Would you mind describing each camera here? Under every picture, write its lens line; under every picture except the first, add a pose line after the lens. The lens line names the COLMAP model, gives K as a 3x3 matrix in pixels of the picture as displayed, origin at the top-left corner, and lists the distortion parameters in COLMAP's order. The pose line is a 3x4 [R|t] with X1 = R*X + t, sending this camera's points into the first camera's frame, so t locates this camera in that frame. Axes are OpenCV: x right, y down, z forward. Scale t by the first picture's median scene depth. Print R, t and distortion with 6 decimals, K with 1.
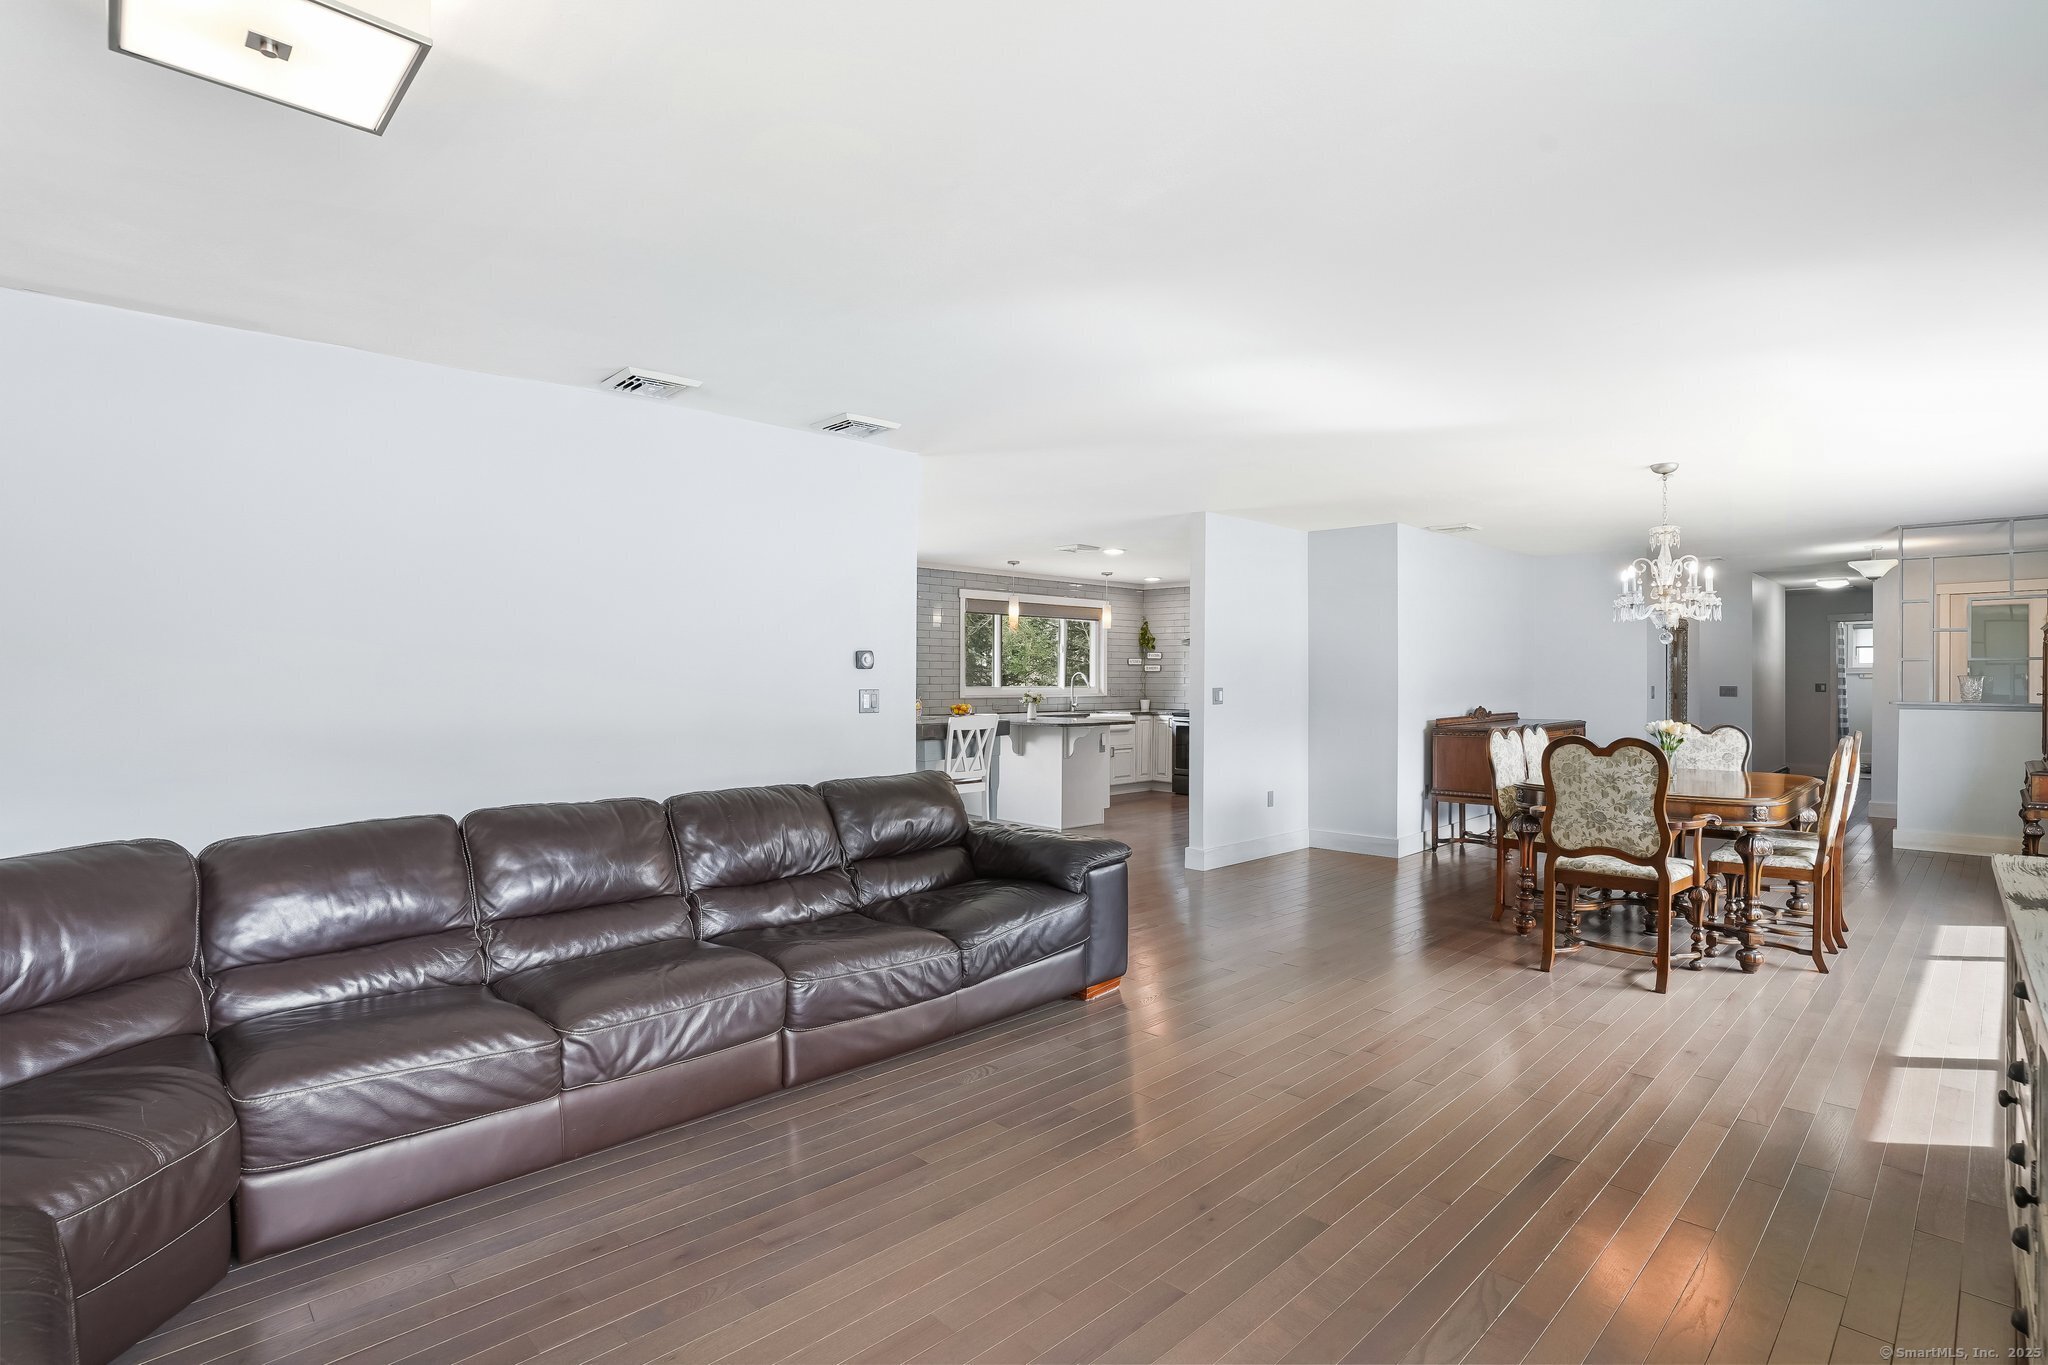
lens RADIAL K [[993.8, 0, 1018.1], [0, 993.8, 678.4], [0, 0, 1]] dist [-0.042070, 0.006488]
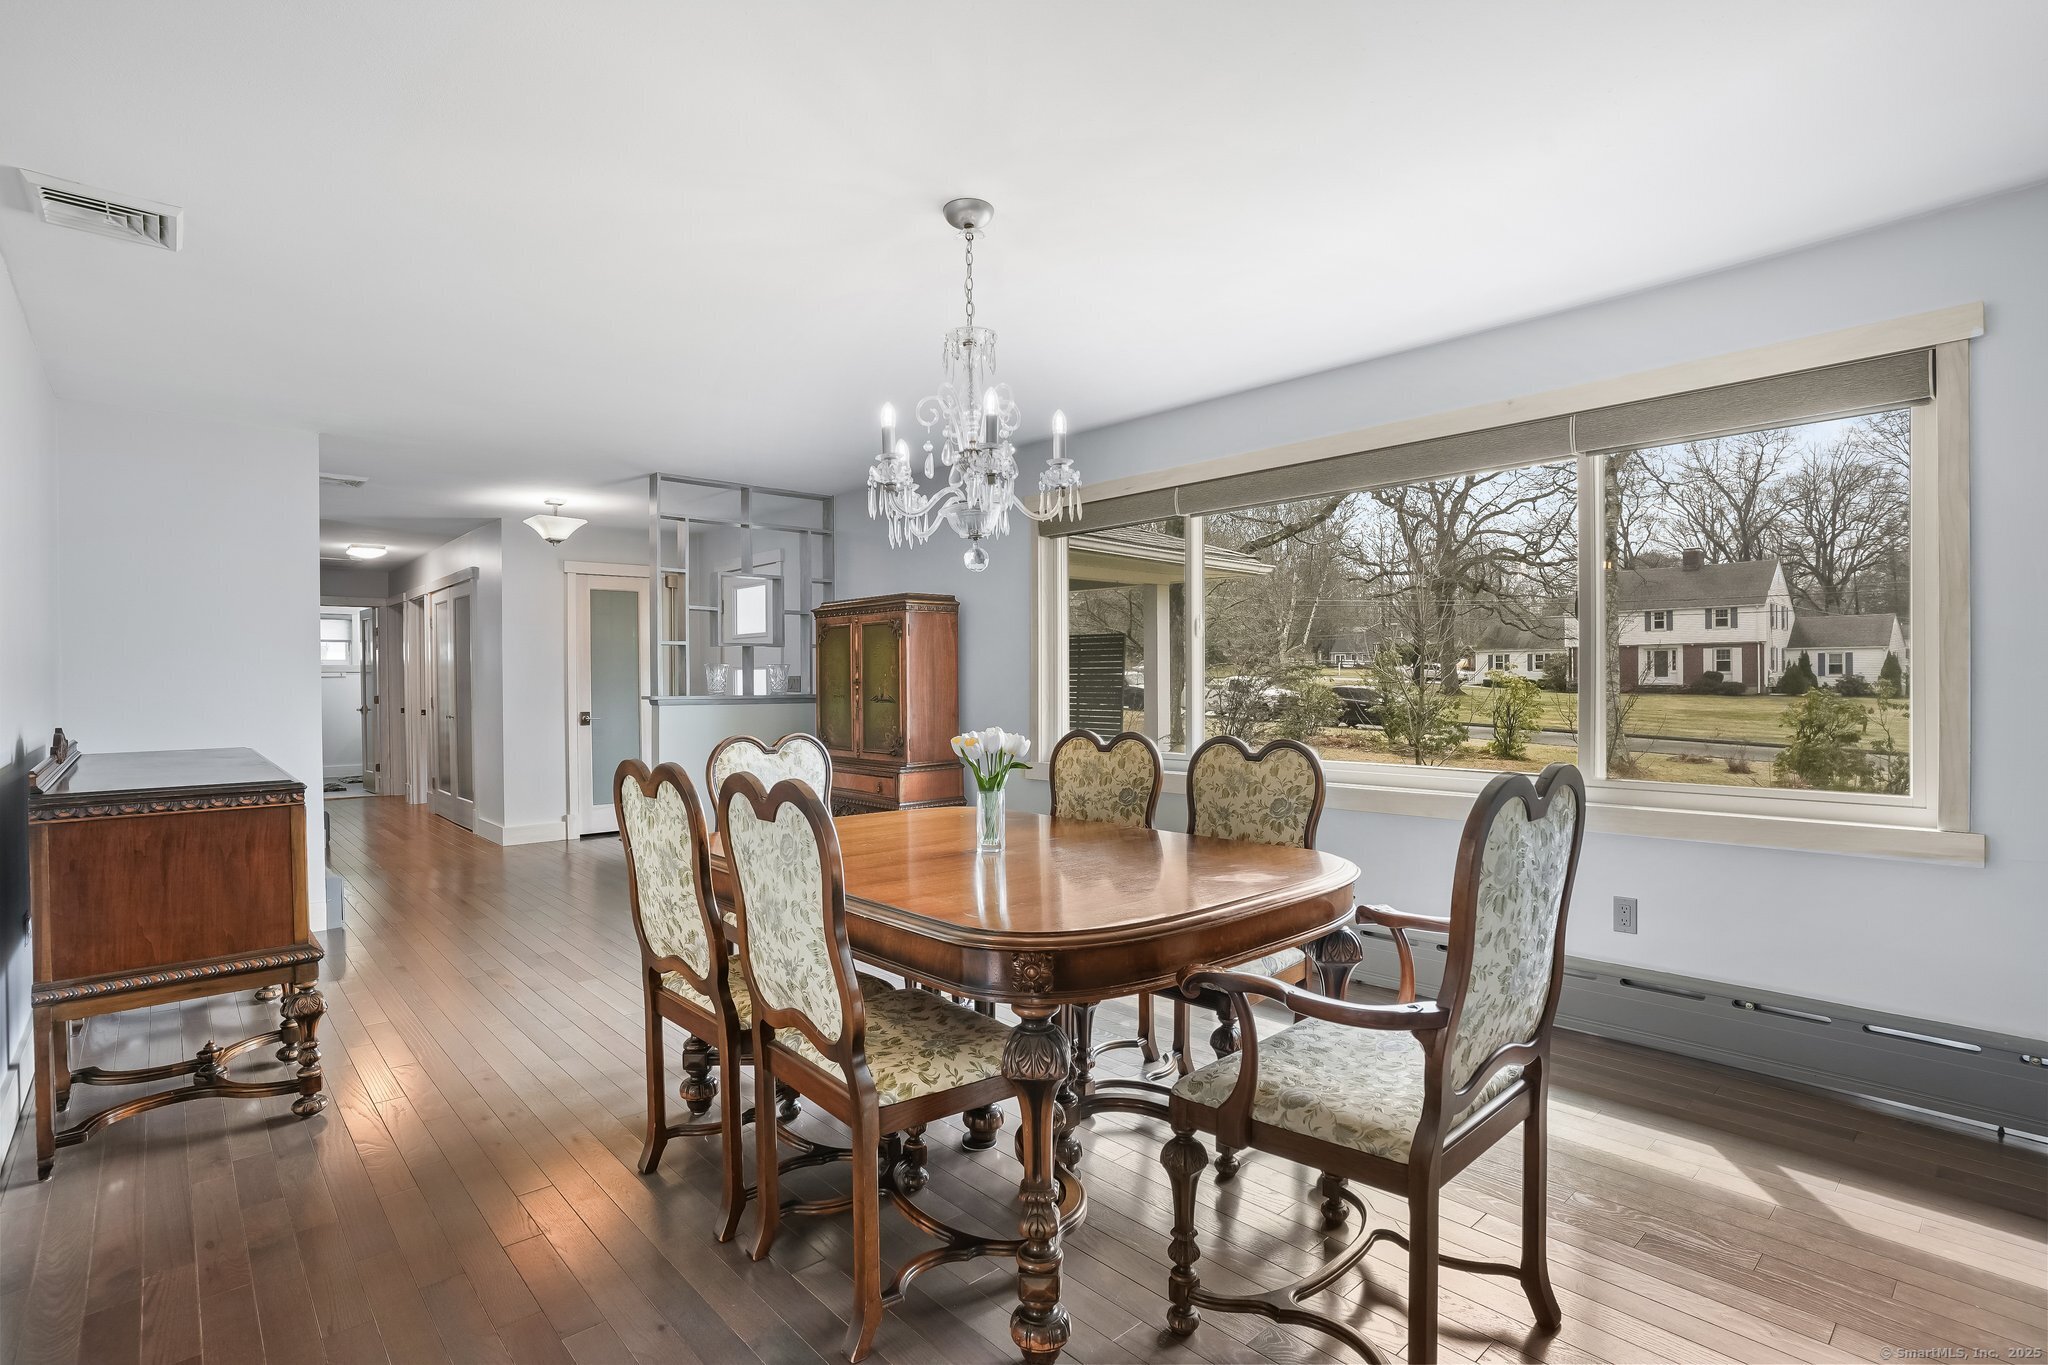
lens RADIAL K [[993.8, 0, 1026.4], [0, 993.8, 690.1], [0, 0, 1]] dist [-0.042070, 0.006488]
pose [[0.025391, -0.009126, 0.999636, 0.080249], [0.006697, 0.999937, 0.008958, 0.008611], [-0.999655, 0.006468, 0.025450, 0.453504]]
